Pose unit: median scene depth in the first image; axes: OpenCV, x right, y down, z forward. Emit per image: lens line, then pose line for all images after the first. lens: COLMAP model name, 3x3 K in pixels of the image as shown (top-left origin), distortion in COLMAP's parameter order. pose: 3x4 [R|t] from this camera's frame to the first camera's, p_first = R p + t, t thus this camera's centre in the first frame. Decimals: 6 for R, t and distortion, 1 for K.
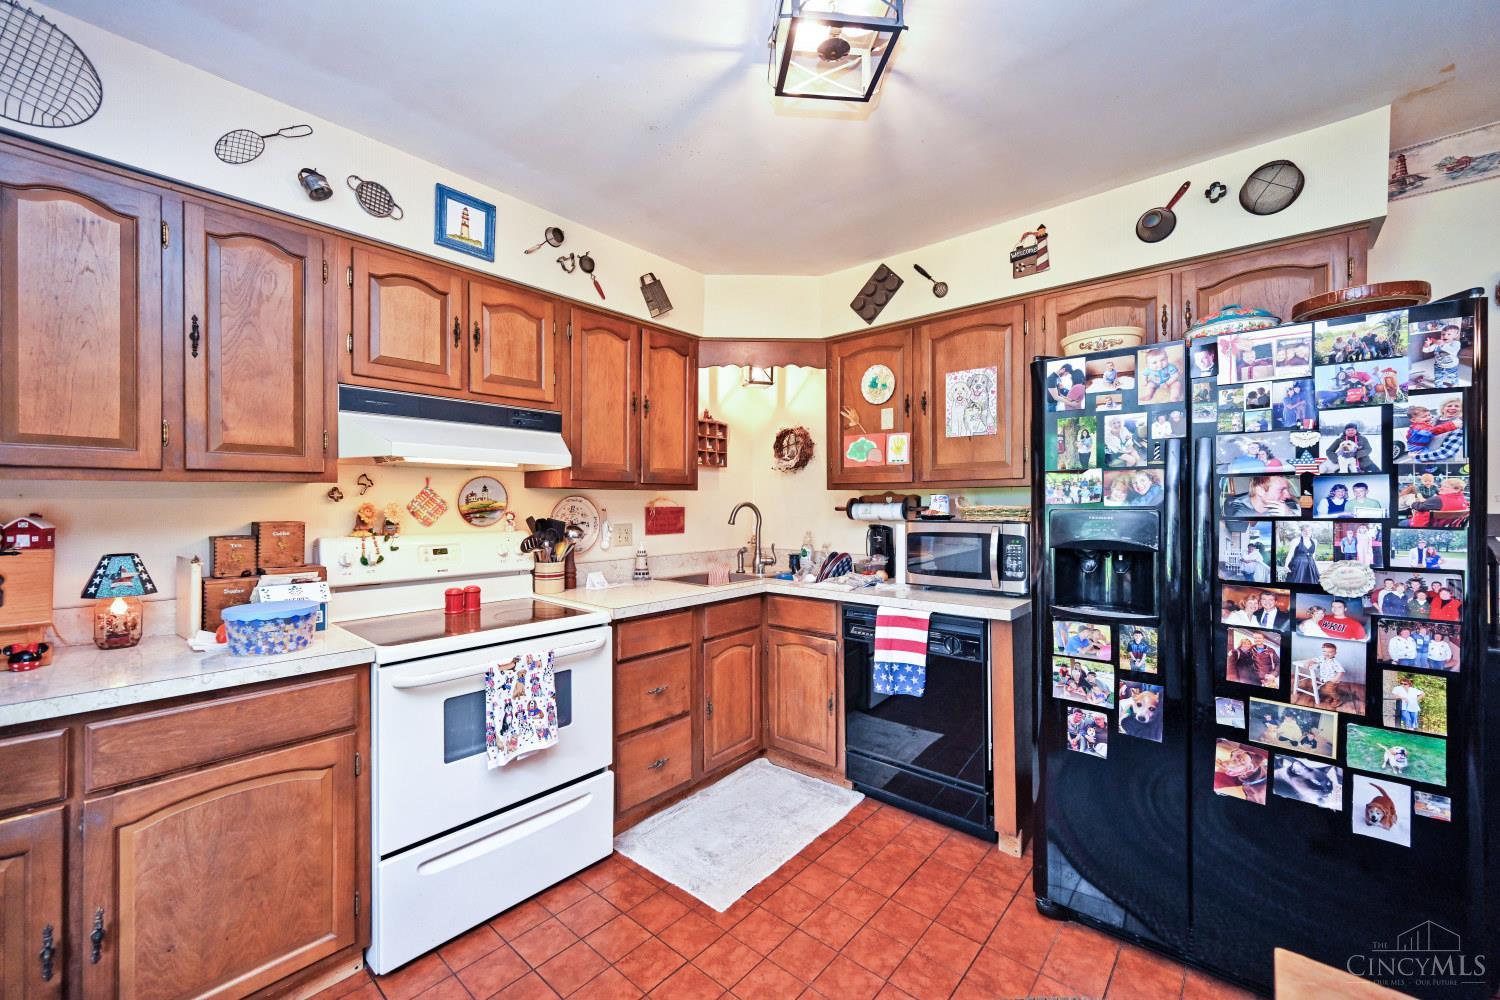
lens RADIAL K [[587.1, 0, 749.1], [0, 587.1, 503.9], [0, 0, 1]] dist [0.000194, -0.000153]
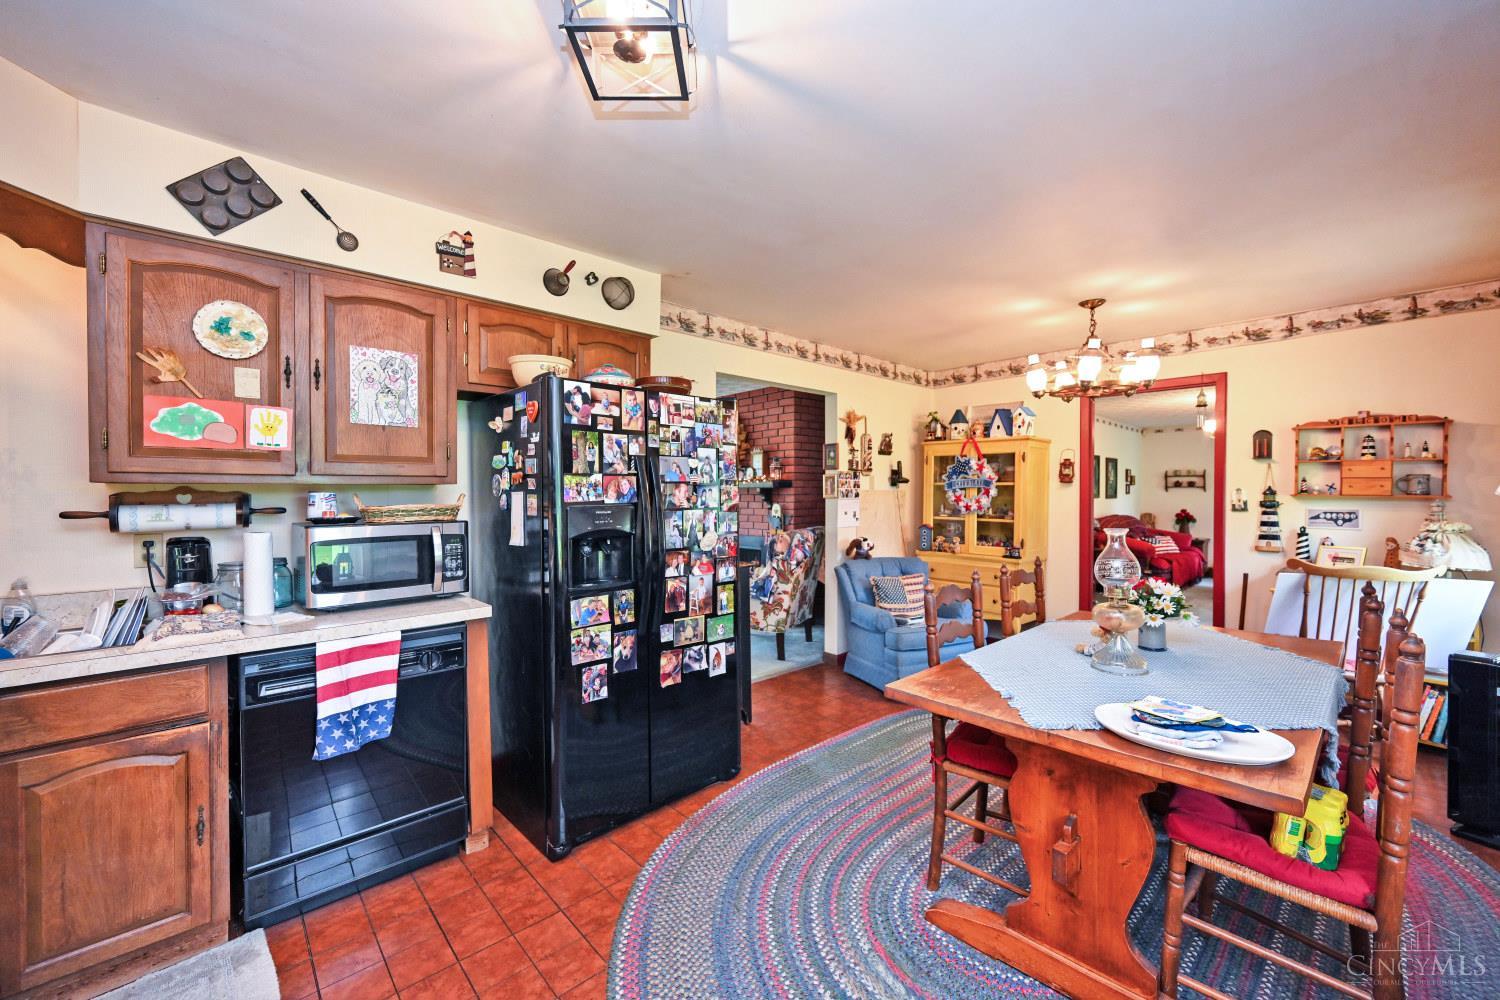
lens RADIAL K [[587.1, 0, 749.1], [0, 587.1, 503.9], [0, 0, 1]] dist [0.000194, -0.000153]
pose [[0.110318, -0.014049, 0.993797, -0.587025], [0.008897, 0.999874, 0.013148, -0.008041], [-0.993857, 0.007391, 0.110429, 0.492925]]
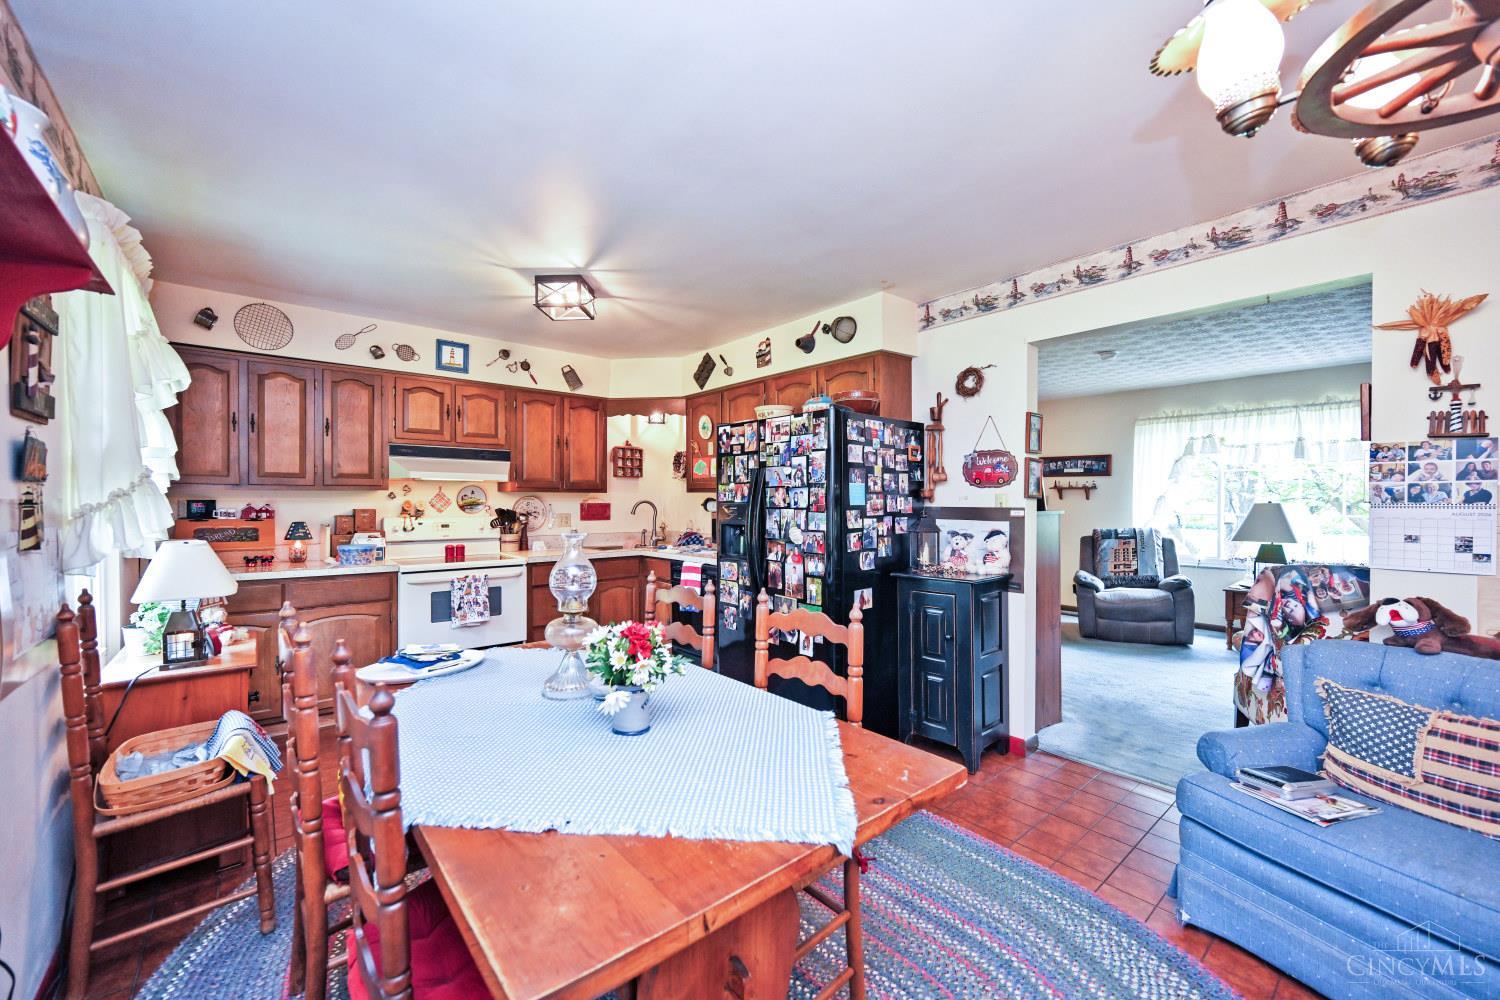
lens RADIAL K [[580.8, 0, 747.5], [0, 580.8, 503.8], [0, 0, 1]] dist [-0.000753, -0.000076]
pose [[0.988701, 0.002516, -0.149878, 0.855258], [-0.002173, 0.999995, 0.002454, 0.004053], [0.149884, -0.002101, 0.988701, -0.836314]]
